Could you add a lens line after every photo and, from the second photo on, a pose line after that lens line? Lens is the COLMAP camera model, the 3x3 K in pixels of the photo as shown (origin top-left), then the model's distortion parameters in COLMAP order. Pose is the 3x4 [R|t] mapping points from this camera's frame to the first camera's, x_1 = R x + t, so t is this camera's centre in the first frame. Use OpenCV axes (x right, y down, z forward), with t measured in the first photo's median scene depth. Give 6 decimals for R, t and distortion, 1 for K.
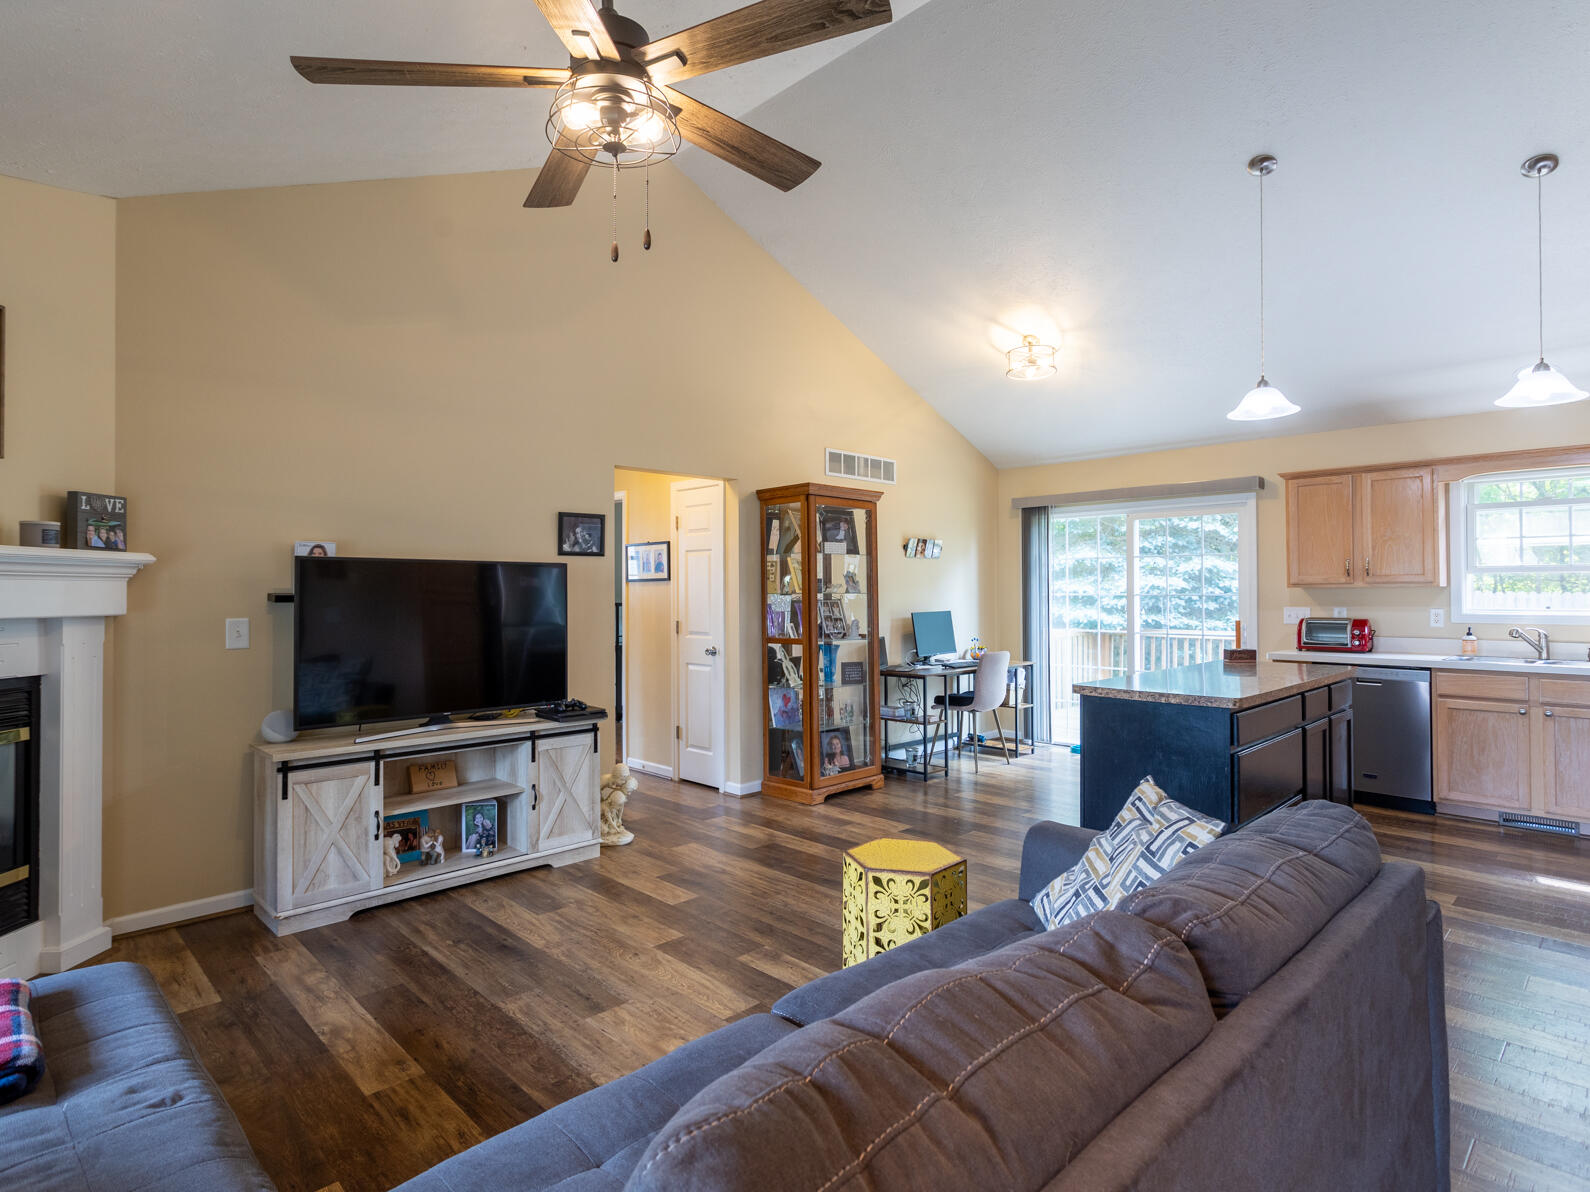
lens RADIAL K [[843.3, 0, 800.2], [0, 843.3, 596.5], [0, 0, 1]] dist [-0.001083, 0.005889]
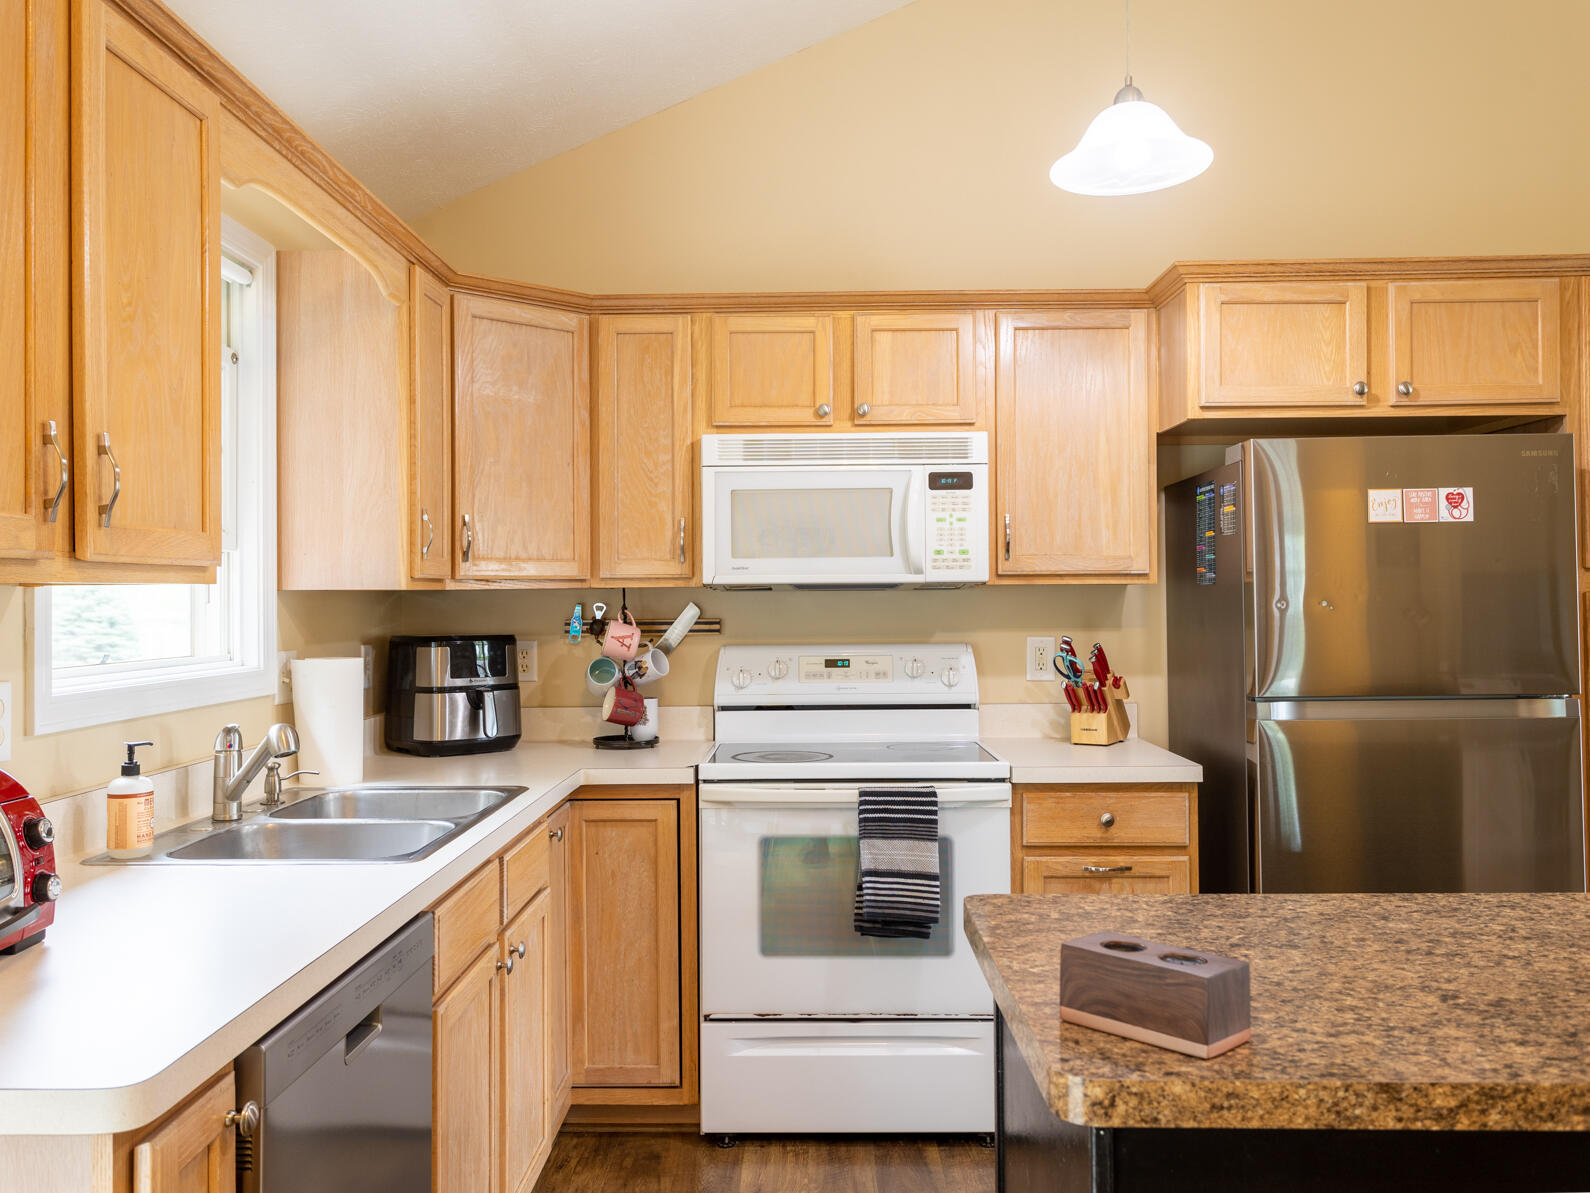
lens RADIAL K [[1293.1, 0, 787.5], [0, 1293.1, 590.8], [0, 0, 1]] dist [0.002284, -0.001763]
pose [[-0.693849, 0.013986, 0.719985, 0.552654], [0.014762, 0.999878, -0.005198, -0.008577], [-0.719969, 0.007022, -0.693970, 1.710301]]
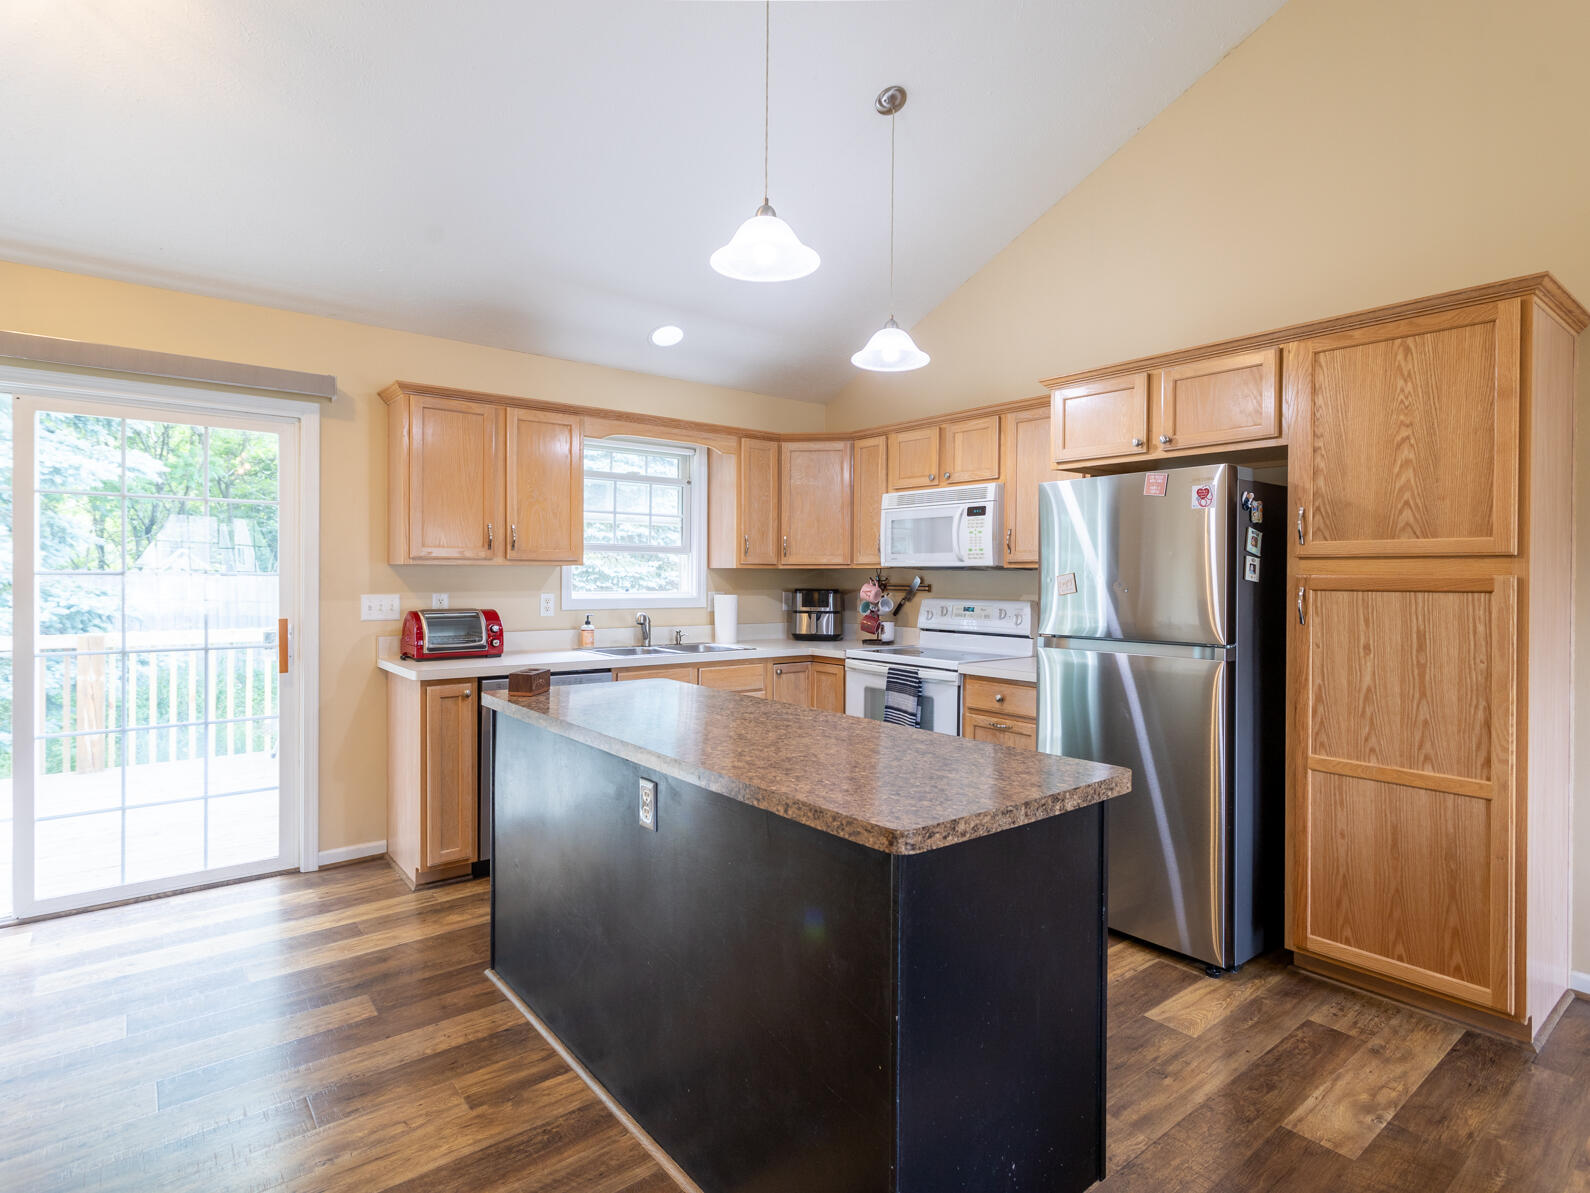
lens RADIAL K [[843.3, 0, 790.2], [0, 843.3, 591.5], [0, 0, 1]] dist [-0.001083, 0.005889]
pose [[0.113653, -0.014633, 0.993413, -0.032704], [-0.002150, 0.999886, 0.014975, 0.000116], [-0.993518, -0.003838, 0.113608, 1.064301]]
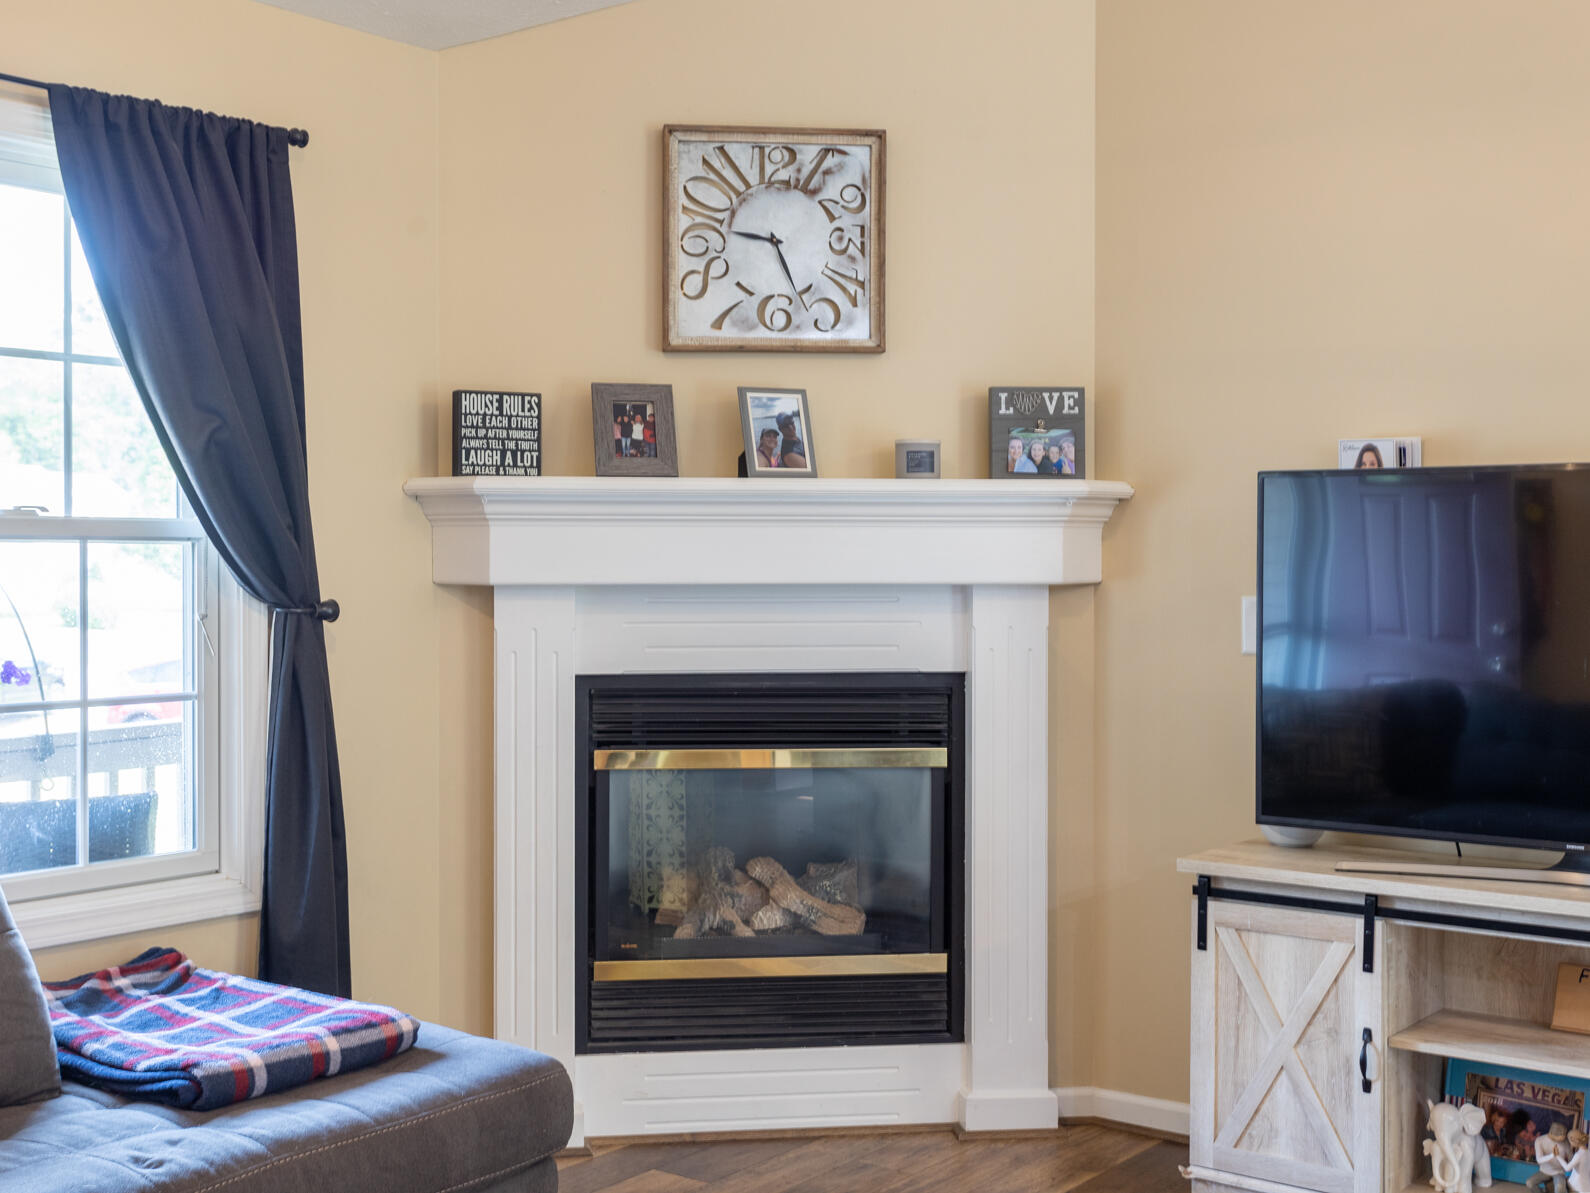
lens RADIAL K [[1906.4, 0, 763.7], [0, 1906.4, 573.1], [0, 0, 1]] dist [-0.006656, 0.000000]
pose [[0.141691, 0.009975, -0.989861, 0.467709], [-0.006679, 0.999936, 0.009121, 0.003148], [0.989888, 0.005319, 0.141749, 0.542658]]
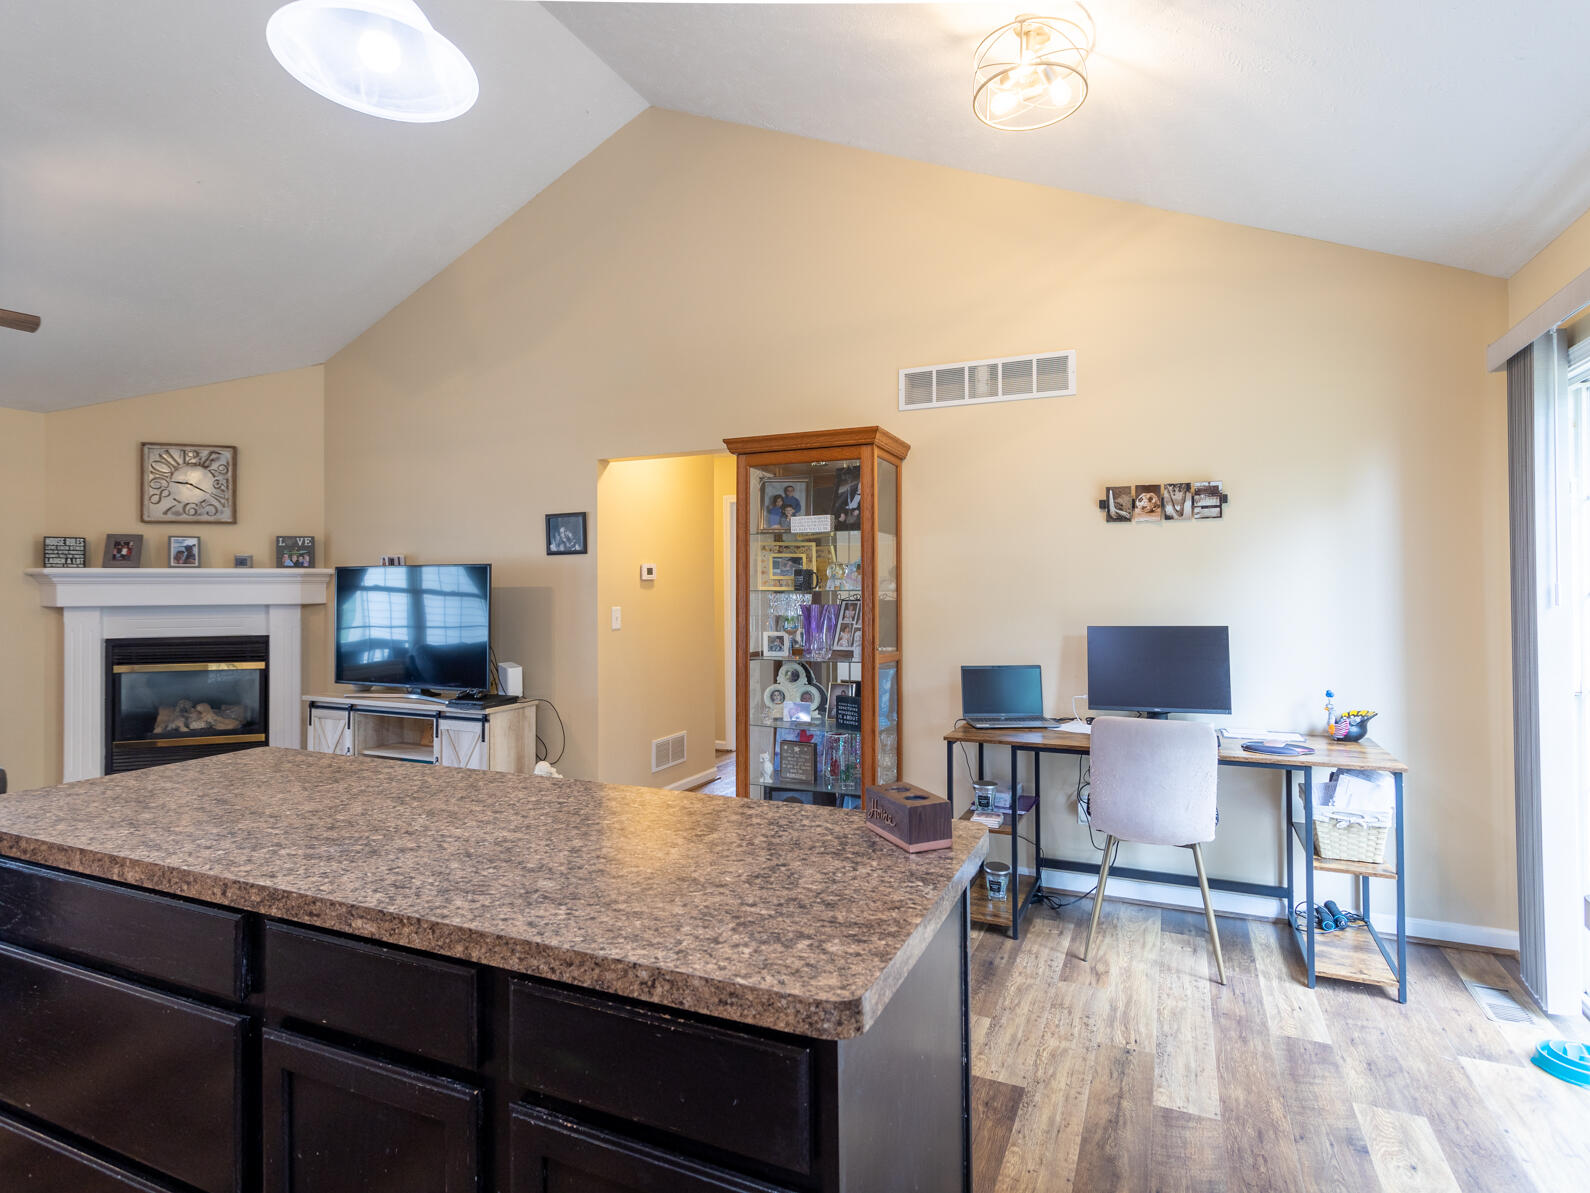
lens RADIAL K [[843.3, 0, 793.7], [0, 843.3, 582.5], [0, 0, 1]] dist [-0.001083, 0.005889]
pose [[0.355491, -0.007353, -0.934651, 1.086233], [-0.000313, 0.999968, -0.007986, -0.008256], [0.934680, 0.003131, 0.355477, 1.211136]]
